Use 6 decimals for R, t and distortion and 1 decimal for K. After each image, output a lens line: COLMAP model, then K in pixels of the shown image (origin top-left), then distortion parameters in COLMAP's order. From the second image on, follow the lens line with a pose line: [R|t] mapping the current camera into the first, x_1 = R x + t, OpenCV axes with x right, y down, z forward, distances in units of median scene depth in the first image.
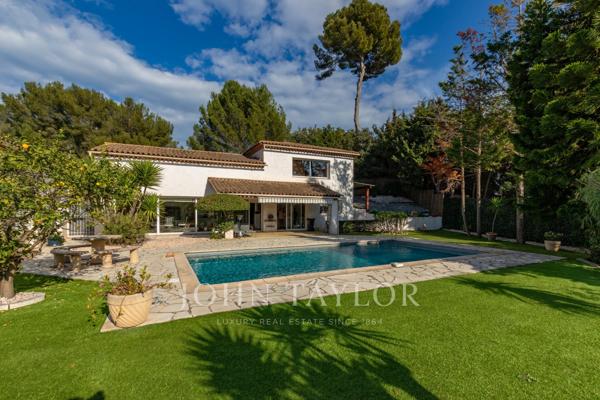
lens RADIAL K [[291.8, 0, 315.8], [0, 291.8, 211.3], [0, 0, 1]] dist [0.003715, -0.000127]
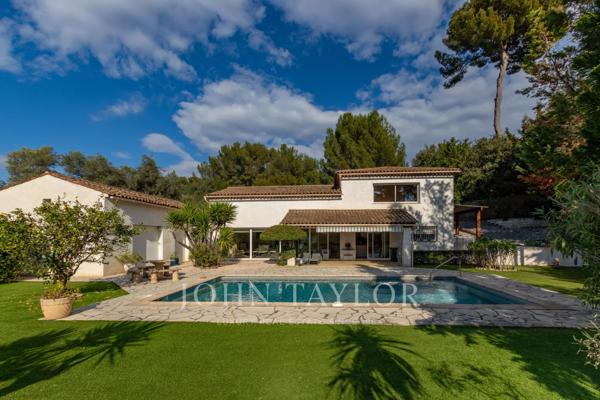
lens RADIAL K [[300.7, 0, 317.3], [0, 300.7, 229.3], [0, 0, 1]] dist [0.000297, -0.001346]
pose [[0.847518, -0.017709, -0.530471, 0.258892], [0.005432, 0.999680, -0.024694, -0.009899], [0.530739, 0.018047, 0.847343, 0.060708]]
